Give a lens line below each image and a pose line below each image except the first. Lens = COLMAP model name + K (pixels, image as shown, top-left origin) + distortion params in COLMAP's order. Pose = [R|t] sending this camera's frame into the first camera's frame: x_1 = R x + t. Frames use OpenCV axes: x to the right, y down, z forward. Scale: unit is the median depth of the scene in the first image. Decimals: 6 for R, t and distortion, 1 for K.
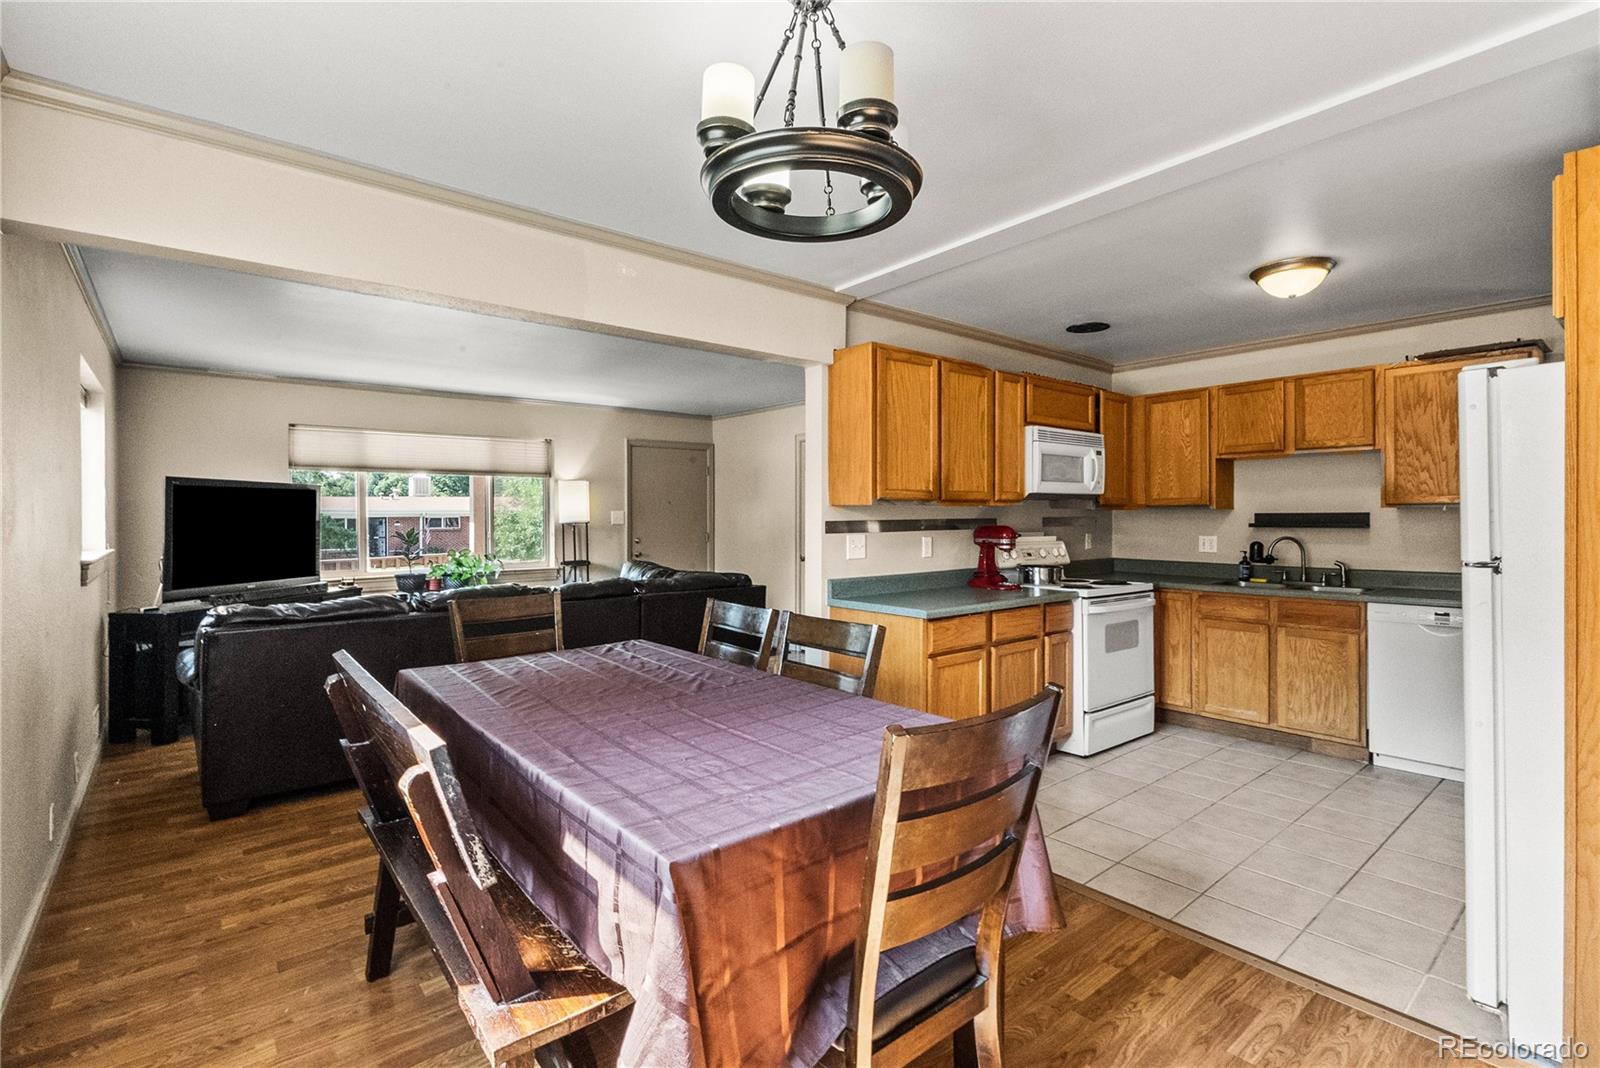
lens RADIAL K [[724.8, 0, 807.6], [0, 724.8, 514.1], [0, 0, 1]] dist [-0.002589, -0.000159]
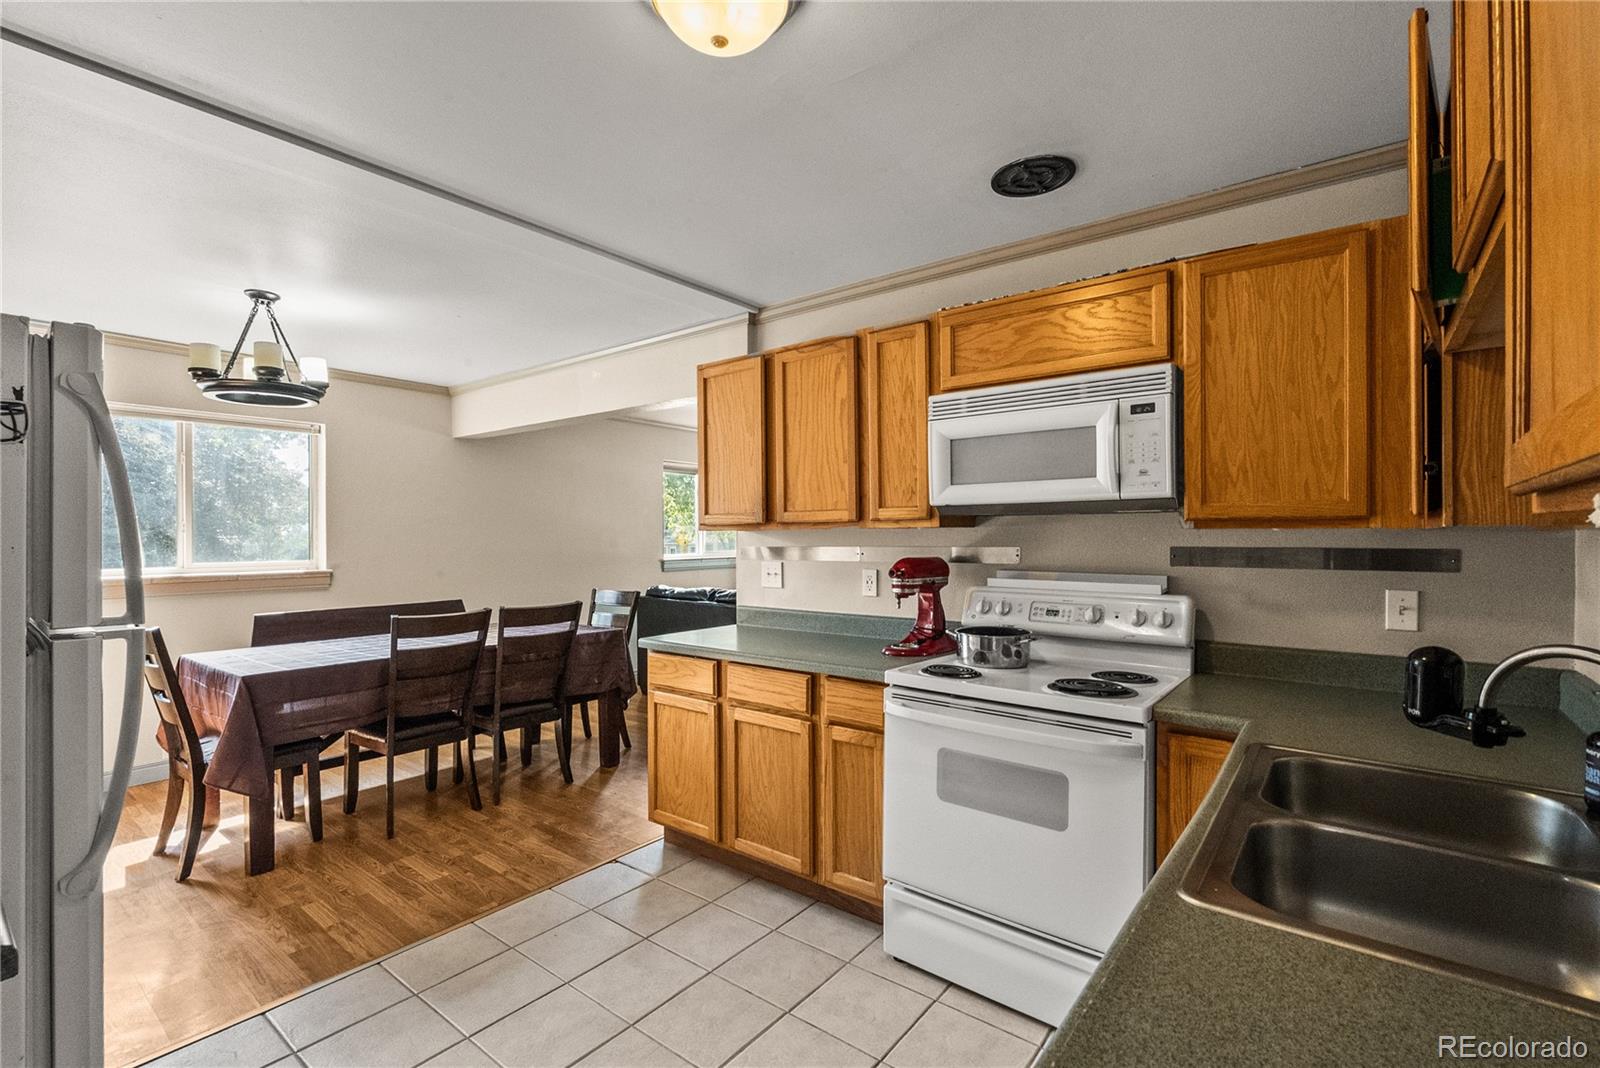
lens RADIAL K [[724.8, 0, 818.5], [0, 724.8, 538.8], [0, 0, 1]] dist [-0.002589, -0.000159]
pose [[0.223175, 0.003659, -0.974771, 0.885487], [0.004044, 0.999981, 0.004679, -0.004976], [0.974770, -0.004987, 0.223156, 0.765872]]
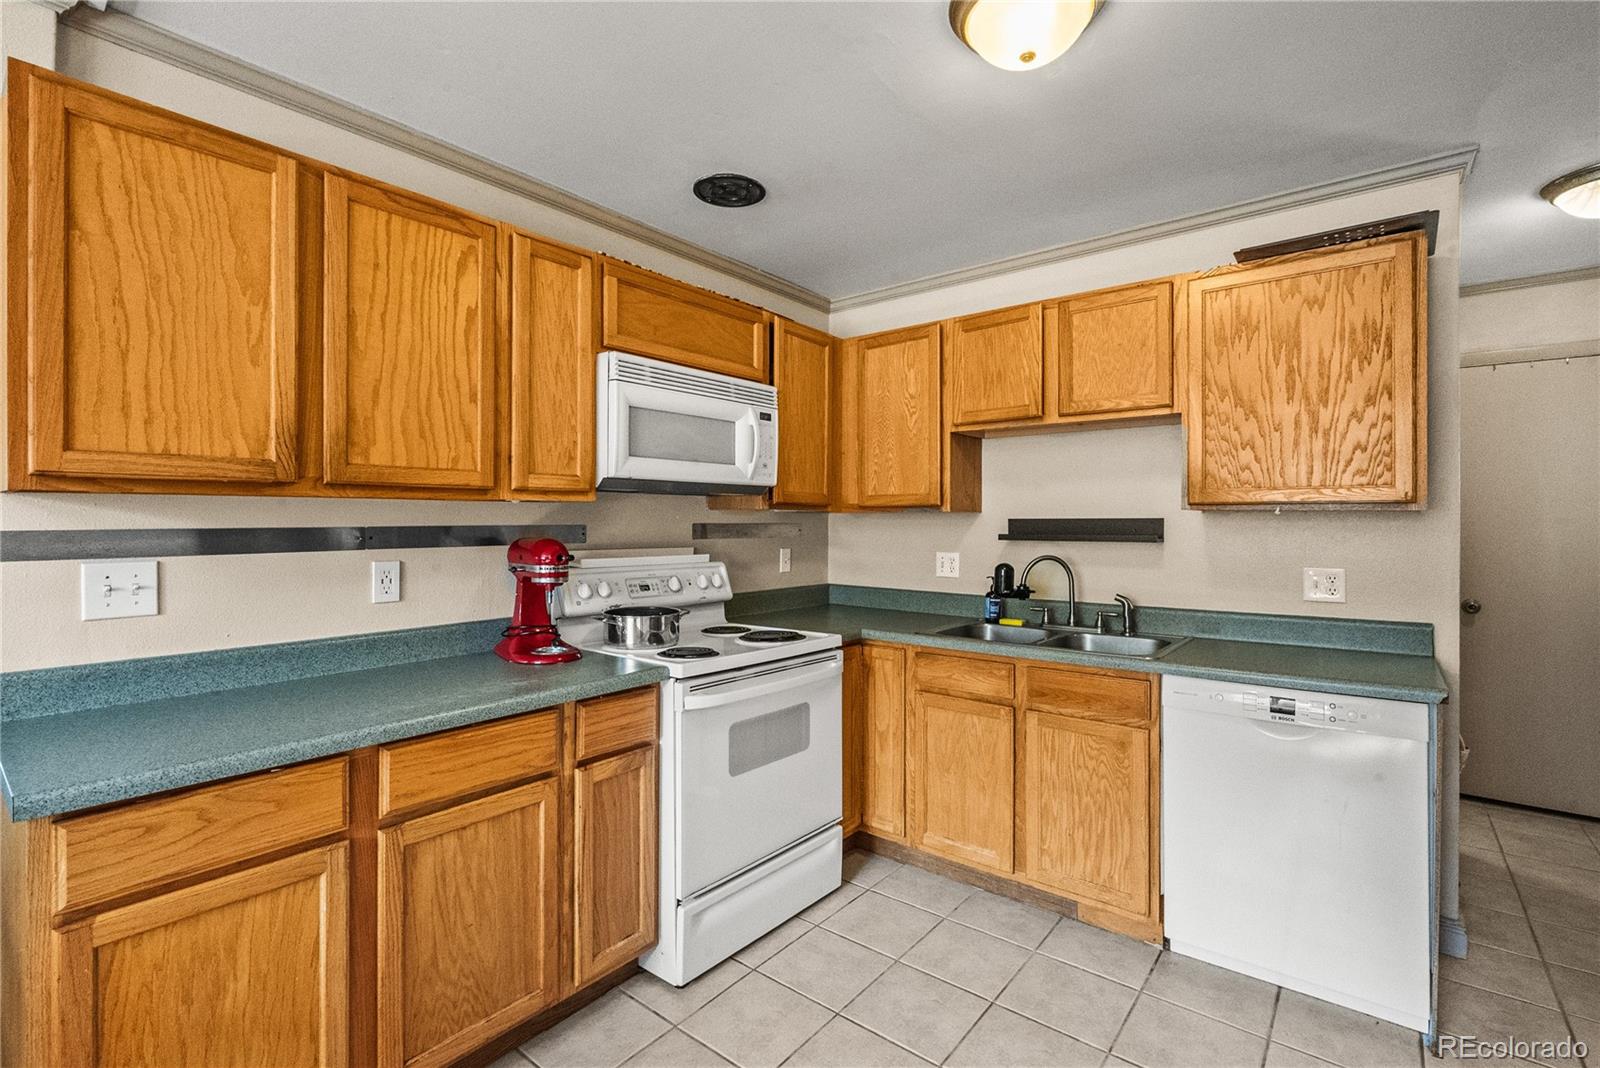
lens RADIAL K [[724.8, 0, 796.4], [0, 724.8, 517.7], [0, 0, 1]] dist [-0.002589, -0.000159]
pose [[0.980120, 0.005418, 0.198333, 0.339569], [-0.004858, 0.999983, -0.003311, 0.001399], [-0.198347, 0.002282, 0.980129, 0.448037]]
